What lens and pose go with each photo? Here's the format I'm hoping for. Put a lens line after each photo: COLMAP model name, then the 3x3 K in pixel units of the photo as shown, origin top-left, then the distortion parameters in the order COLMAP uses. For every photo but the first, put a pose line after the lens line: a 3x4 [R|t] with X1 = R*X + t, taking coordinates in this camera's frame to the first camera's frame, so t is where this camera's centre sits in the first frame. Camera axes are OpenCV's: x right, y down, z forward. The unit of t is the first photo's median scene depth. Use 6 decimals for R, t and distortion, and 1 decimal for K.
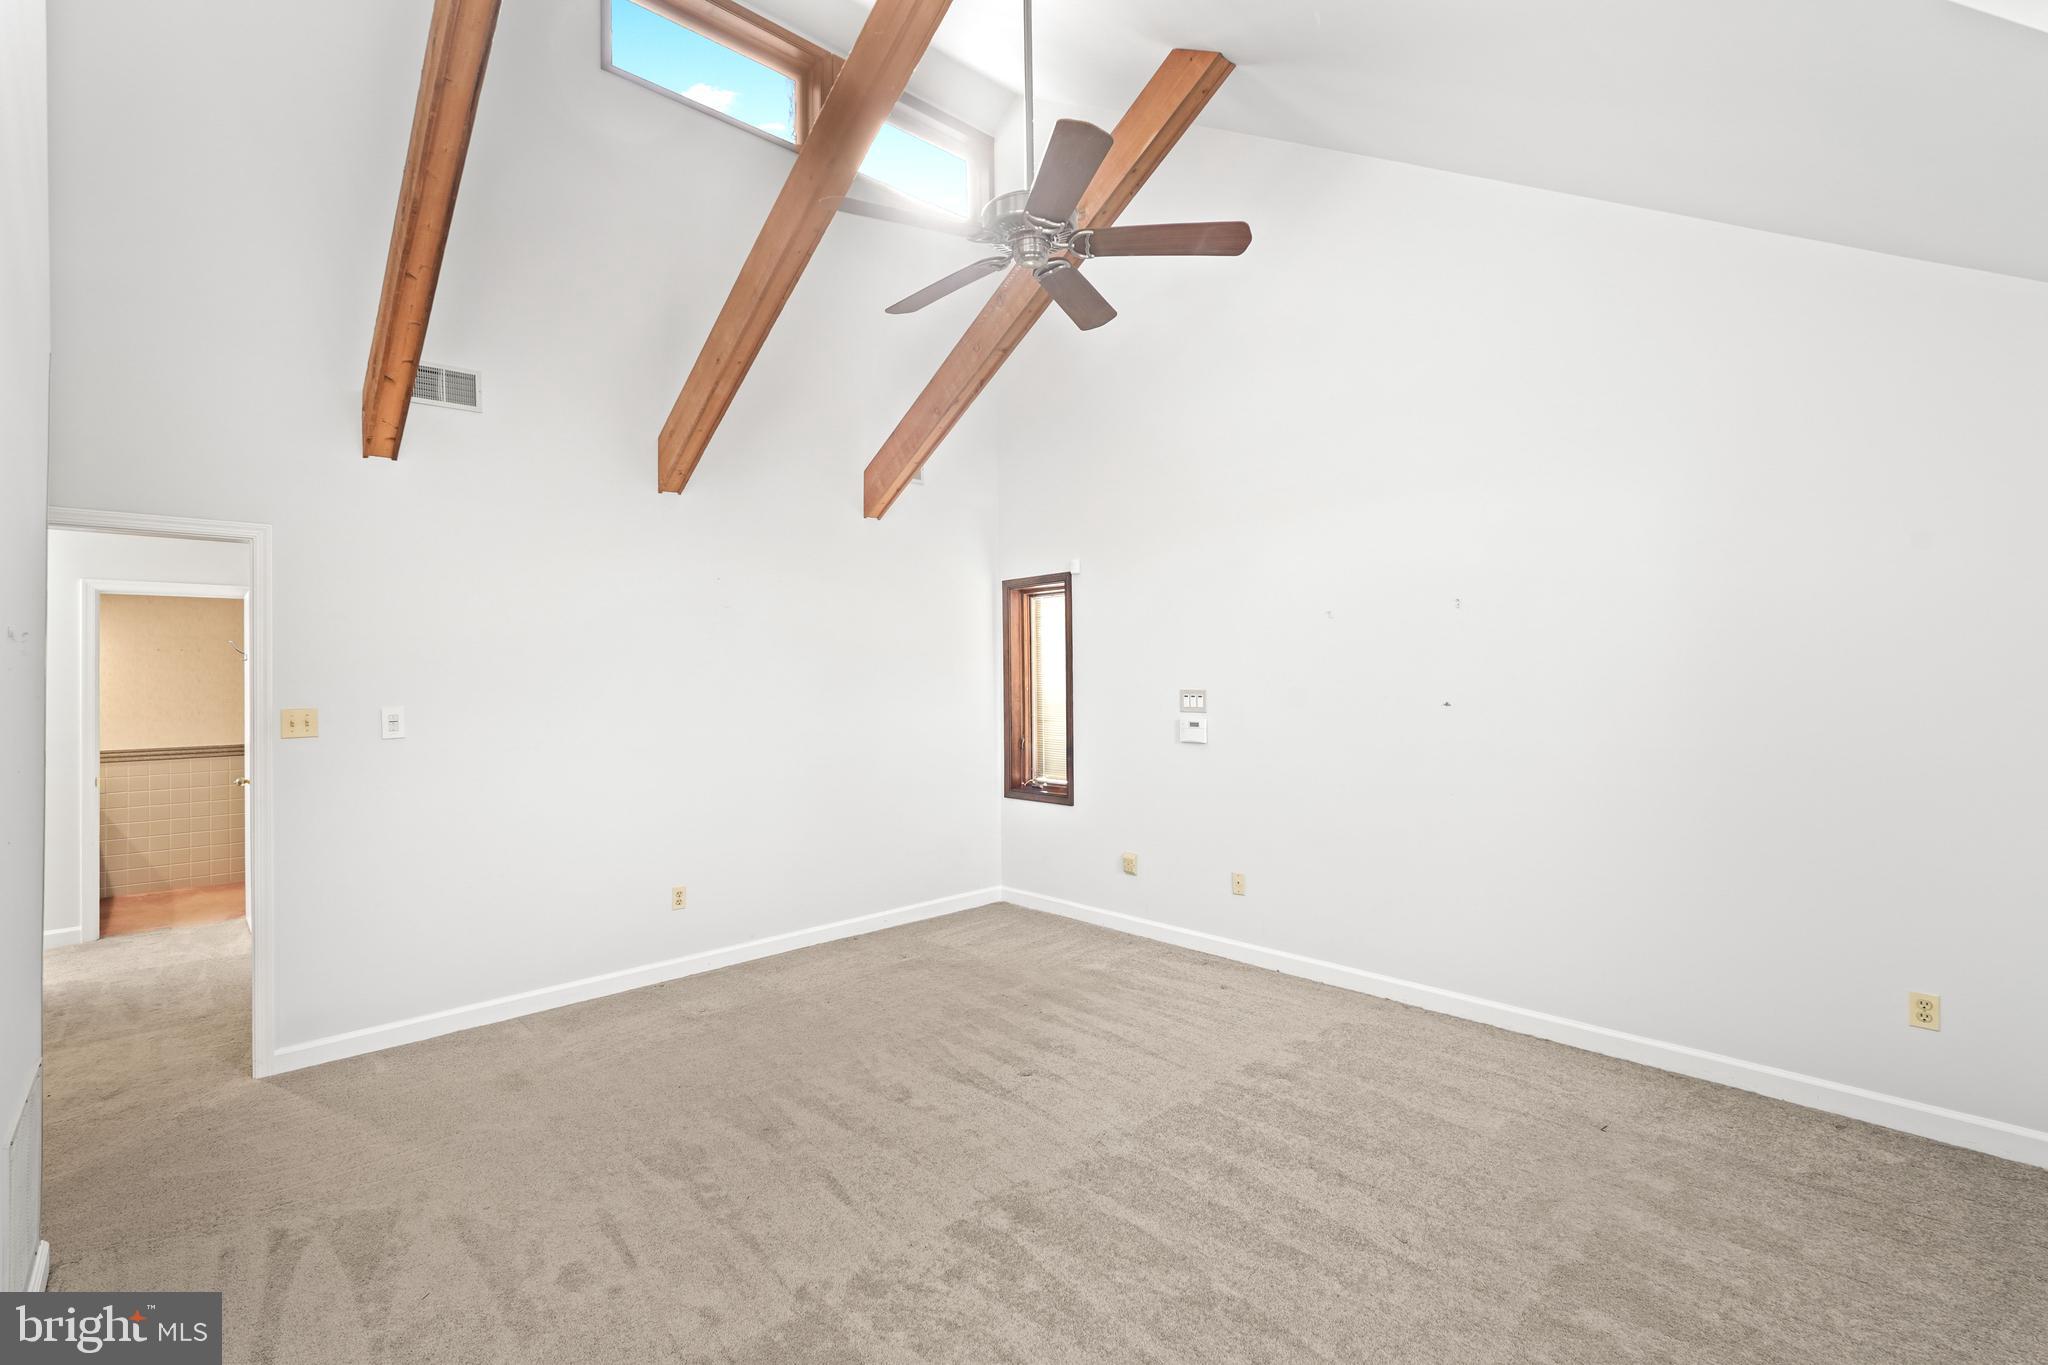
lens RADIAL K [[931.3, 0, 999.9], [0, 931.3, 648.6], [0, 0, 1]] dist [-0.001665, 0.000465]
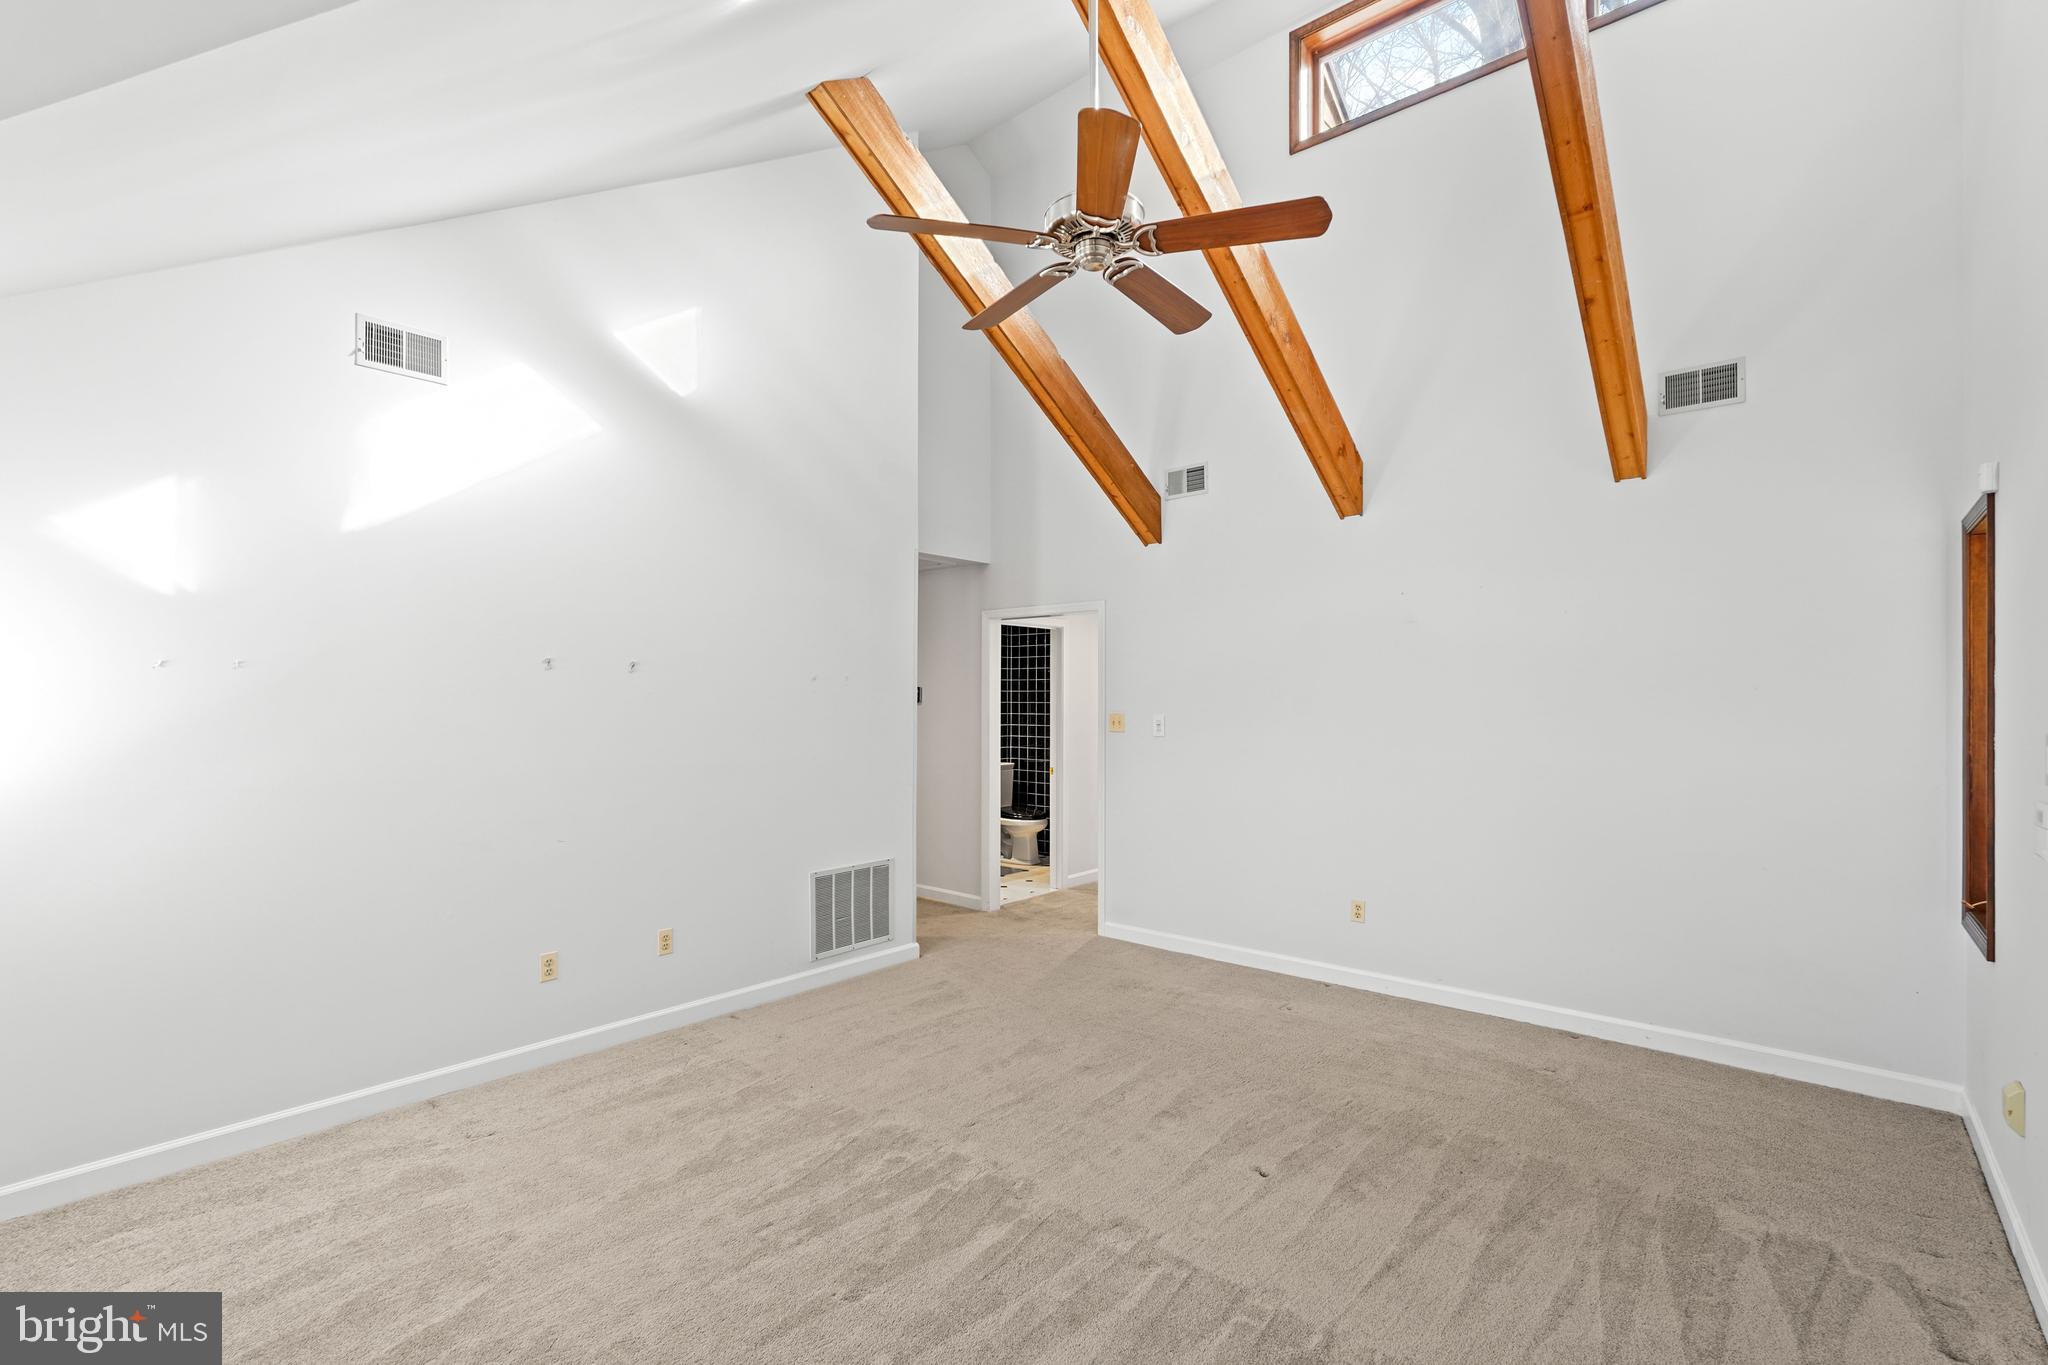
lens RADIAL K [[926.3, 0, 1024.0], [0, 926.3, 682.5], [0, 0, 1]] dist [0.001604, 0.000762]
pose [[0.103319, -0.004237, -0.994639, 0.739399], [0.026591, 0.999645, -0.001496, 0.009442], [0.994293, -0.026294, 0.103395, 0.626704]]
